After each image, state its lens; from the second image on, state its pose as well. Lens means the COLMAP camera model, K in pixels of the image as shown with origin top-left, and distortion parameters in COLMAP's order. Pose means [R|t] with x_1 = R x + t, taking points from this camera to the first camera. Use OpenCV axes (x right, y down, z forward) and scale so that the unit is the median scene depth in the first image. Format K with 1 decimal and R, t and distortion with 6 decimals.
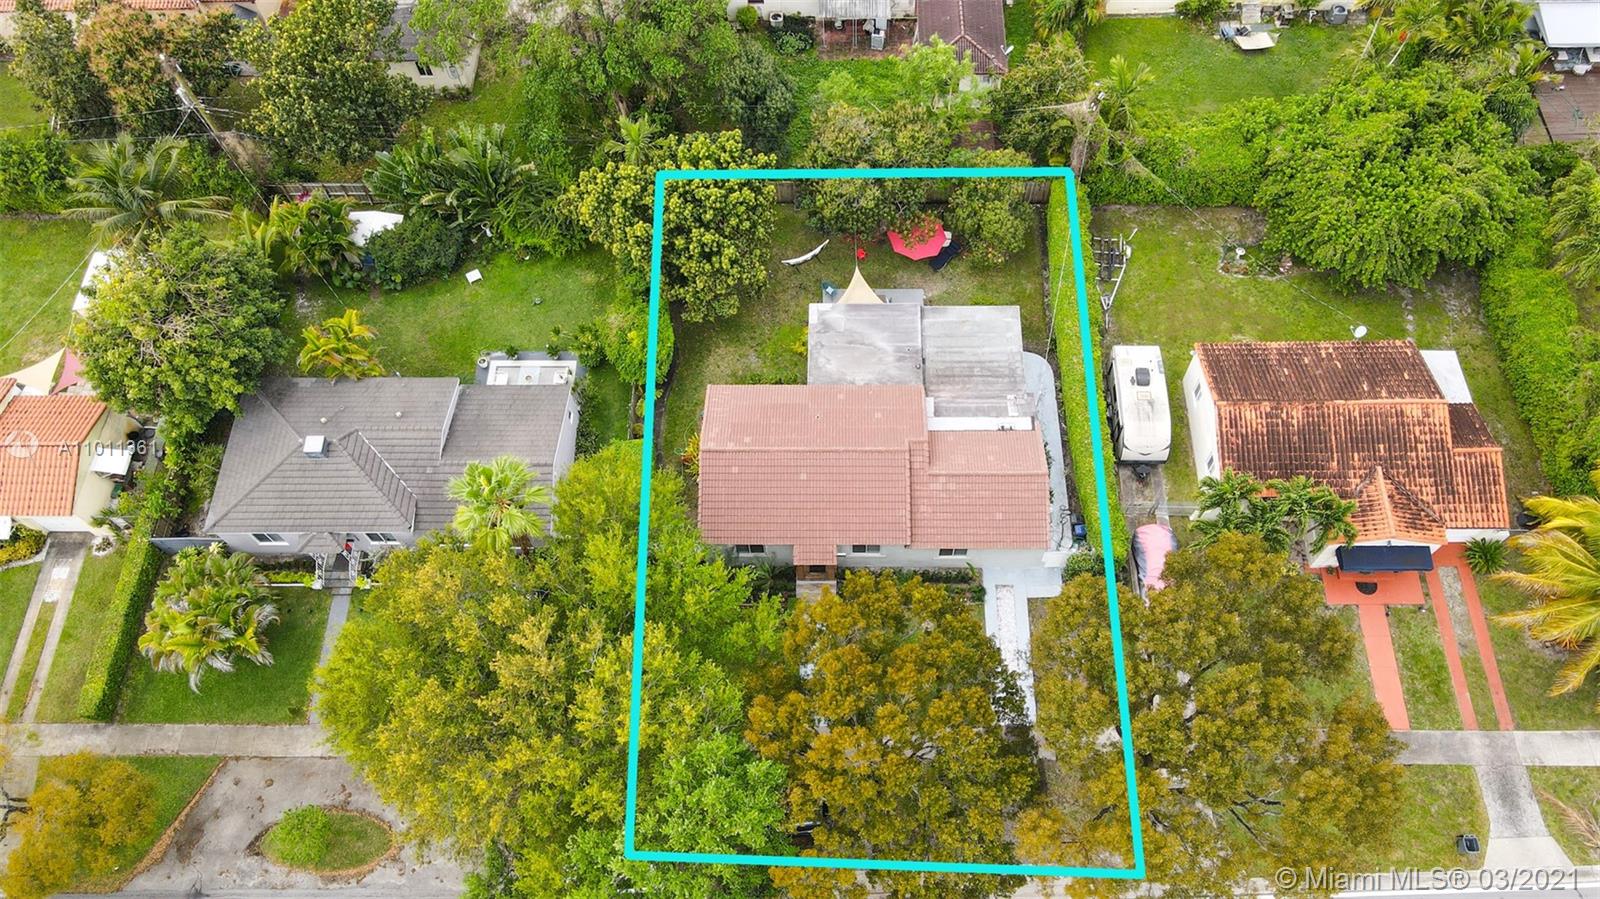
lens RADIAL K [[1217.0, 0, 800.0], [0, 1217.0, 449.5], [0, 0, 1]] dist [-0.000656, -0.000661]
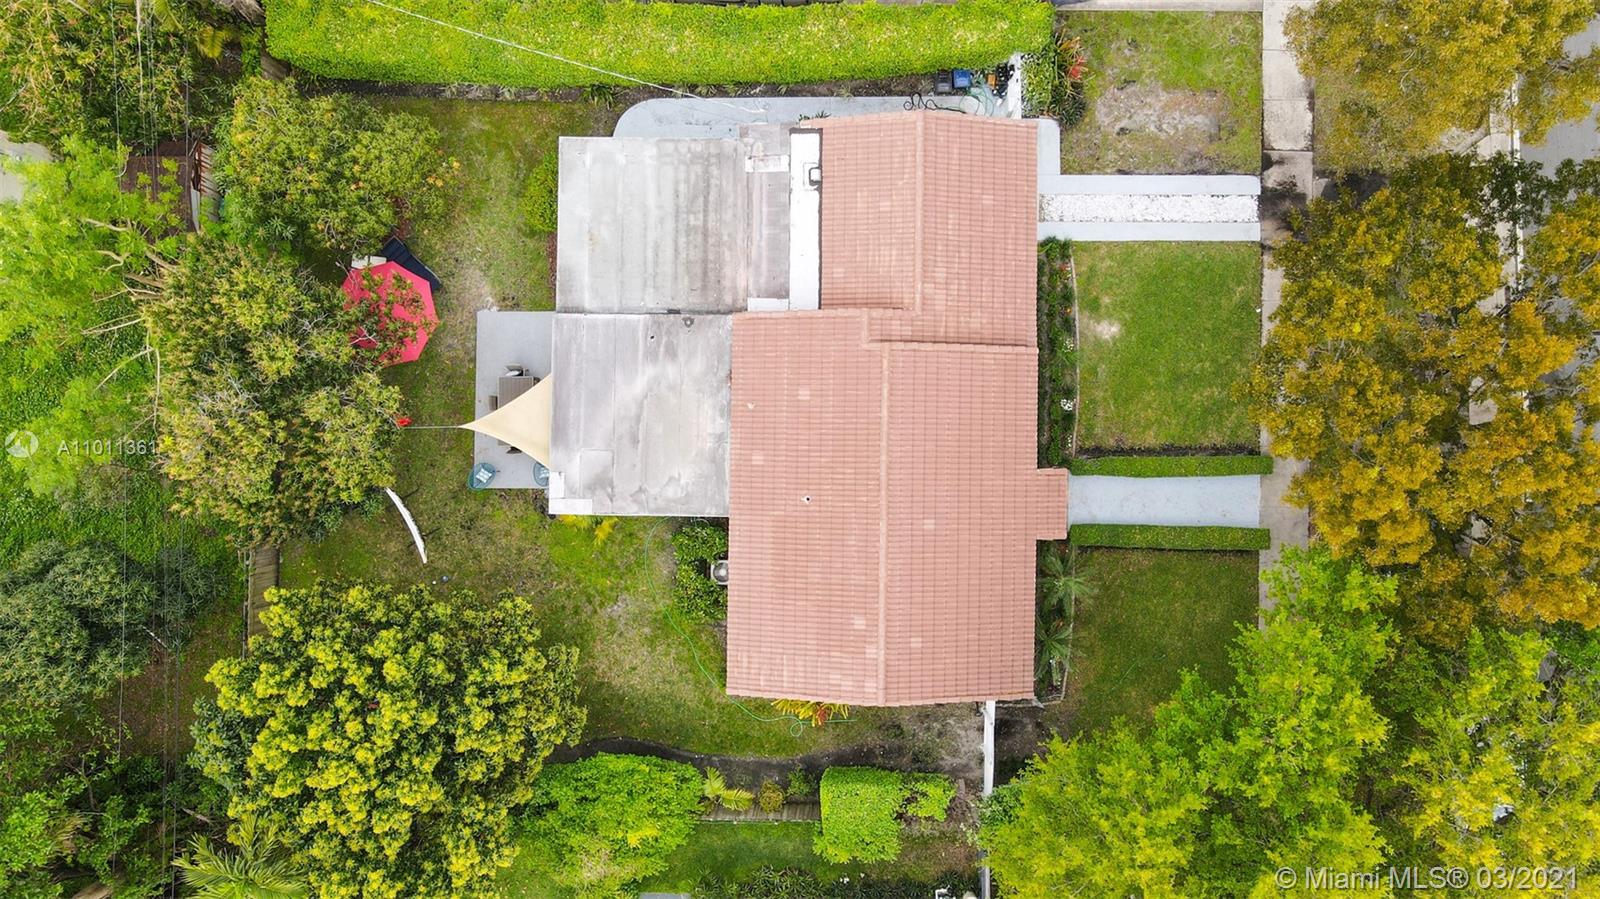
lens RADIAL K [[1217.0, 0, 800.0], [0, 1217.0, 449.5], [0, 0, 1]] dist [-0.000656, -0.000661]
pose [[-0.003434, -0.999118, 0.041843, 0.013623], [0.881696, 0.016717, 0.471521, -0.289149], [-0.471805, 0.038512, 0.880862, 0.478837]]
